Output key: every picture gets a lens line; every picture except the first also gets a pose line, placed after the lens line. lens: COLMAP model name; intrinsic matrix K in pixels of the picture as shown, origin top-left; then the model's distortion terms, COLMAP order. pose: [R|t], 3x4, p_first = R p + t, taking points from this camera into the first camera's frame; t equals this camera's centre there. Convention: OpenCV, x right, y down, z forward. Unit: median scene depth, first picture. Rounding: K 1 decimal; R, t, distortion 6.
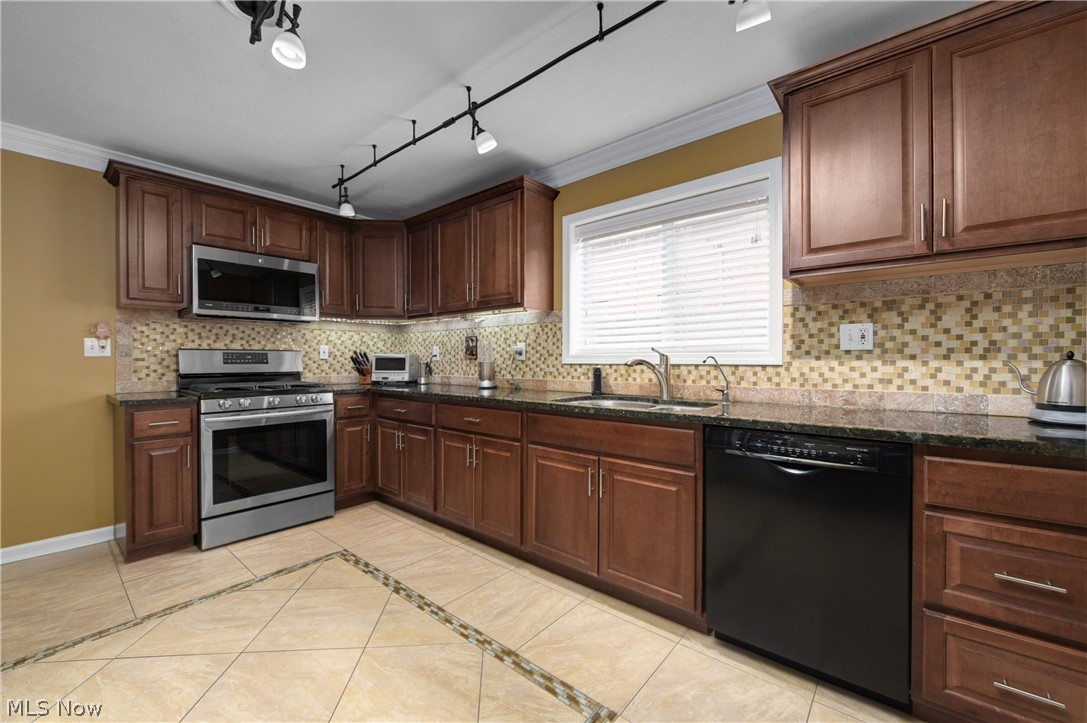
lens RADIAL K [[435.7, 0, 543.5], [0, 435.7, 361.5], [0, 0, 1]] dist [0.000992, 0.000040]
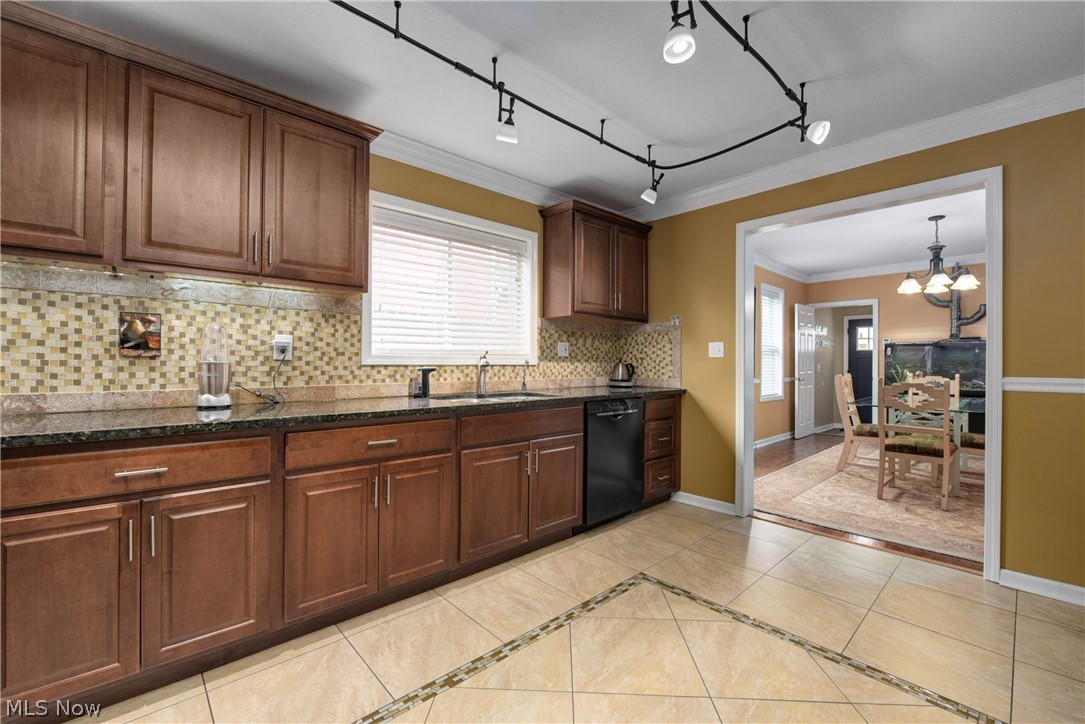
lens RADIAL K [[448.1, 0, 542.5], [0, 448.1, 362.0], [0, 0, 1]] dist [-0.001892, -0.000405]
pose [[0.123459, 0.002812, 0.992346, -0.768799], [-0.002187, 0.999994, -0.002562, 0.000991], [-0.992347, -0.001854, 0.123464, 0.561004]]
